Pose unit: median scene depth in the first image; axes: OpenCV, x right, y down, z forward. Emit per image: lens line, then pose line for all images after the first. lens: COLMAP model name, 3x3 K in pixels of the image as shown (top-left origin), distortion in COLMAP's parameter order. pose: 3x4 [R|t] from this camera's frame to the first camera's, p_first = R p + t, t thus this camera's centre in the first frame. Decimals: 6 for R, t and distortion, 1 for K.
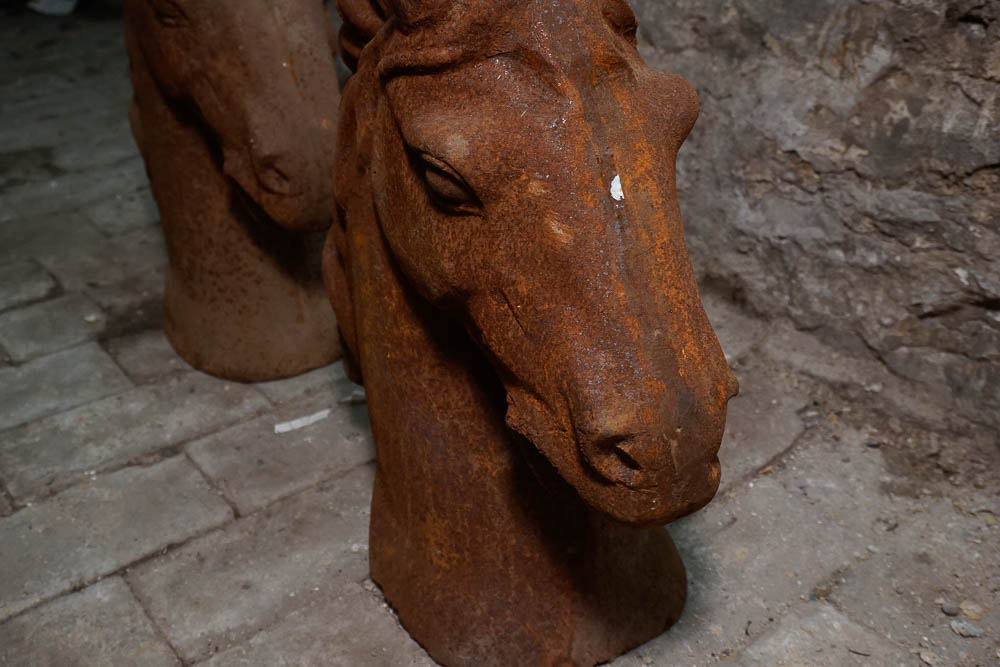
lens RADIAL K [[1095.7, 0, 500.0], [0, 1095.7, 338.4], [0, 0, 1]] dist [0.004148, 0.000000]
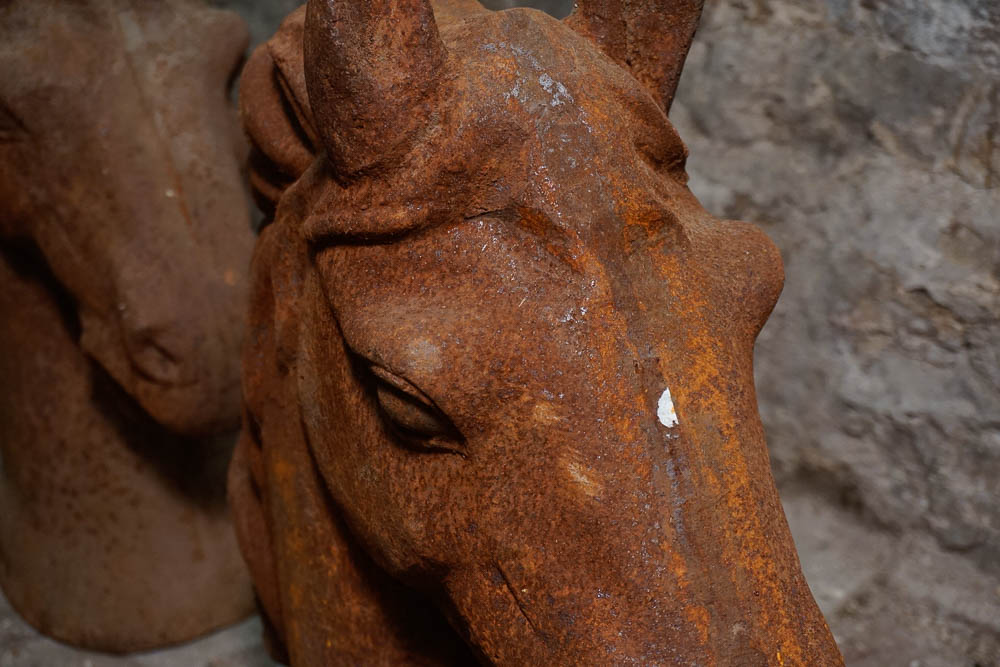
lens RADIAL K [[1587.6, 0, 499.0], [0, 1587.6, 342.9], [0, 0, 1]] dist [0.029961, 0.000000]
pose [[0.999593, -0.028403, 0.002821, 0.002378], [0.028543, 0.994829, -0.097471, -0.054988], [-0.000038, 0.097512, 0.995234, 0.026322]]
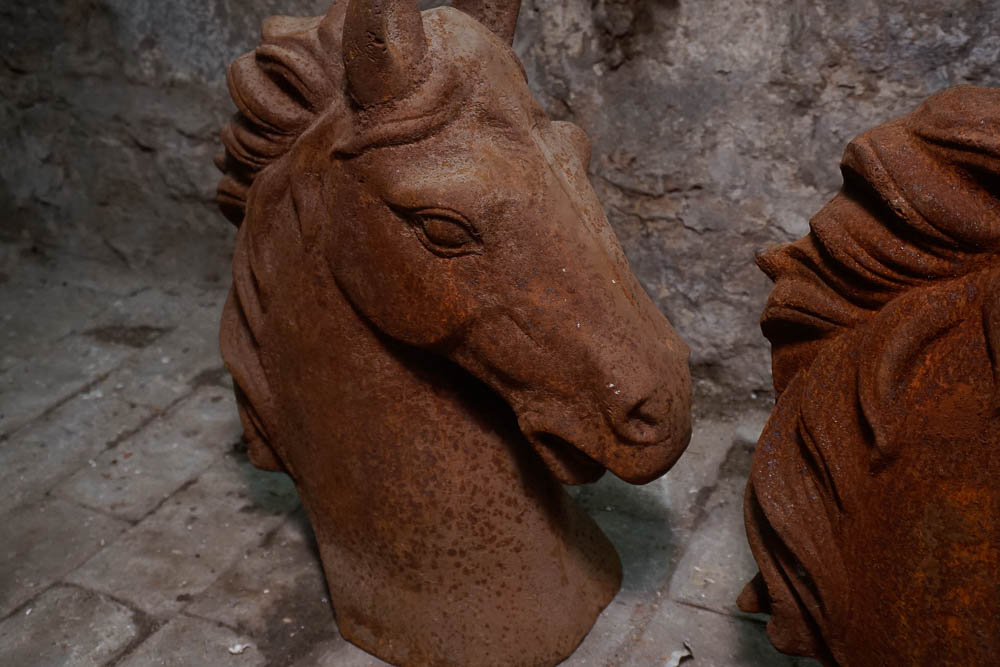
lens RADIAL K [[1095.7, 0, 497.1], [0, 1095.7, 343.7], [0, 0, 1]] dist [0.004148, 0.000000]
pose [[0.914386, -0.187027, 0.359054, -0.561055], [0.216226, 0.975415, -0.042570, -0.189517], [-0.342264, 0.116563, 0.932346, 0.297930]]
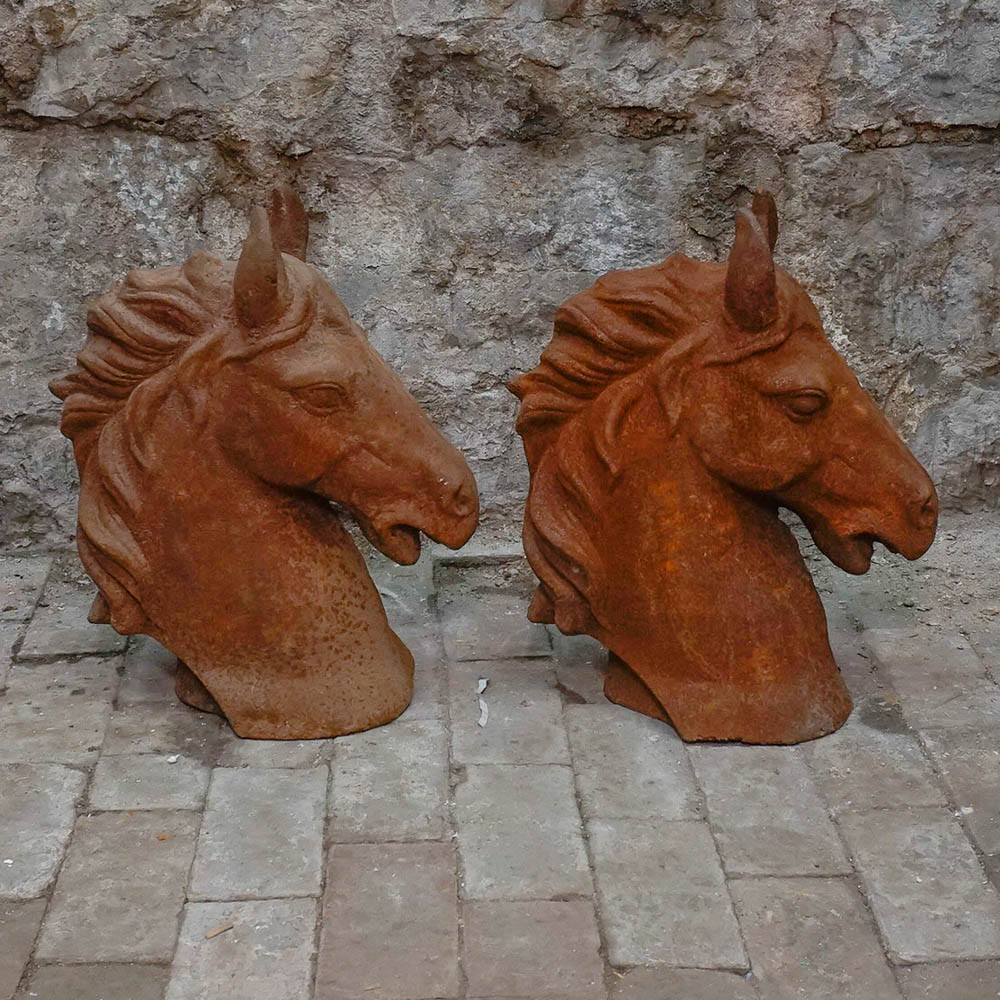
lens RADIAL K [[1797.7, 0, 500.9], [0, 1797.7, 499.7], [0, 0, 1]] dist [0.001197, 0.000000]
pose [[0.592164, -0.294502, 0.750074, -1.635573], [0.414538, 0.909542, 0.029848, -0.188744], [-0.691014, 0.293259, 0.660680, -0.329135]]
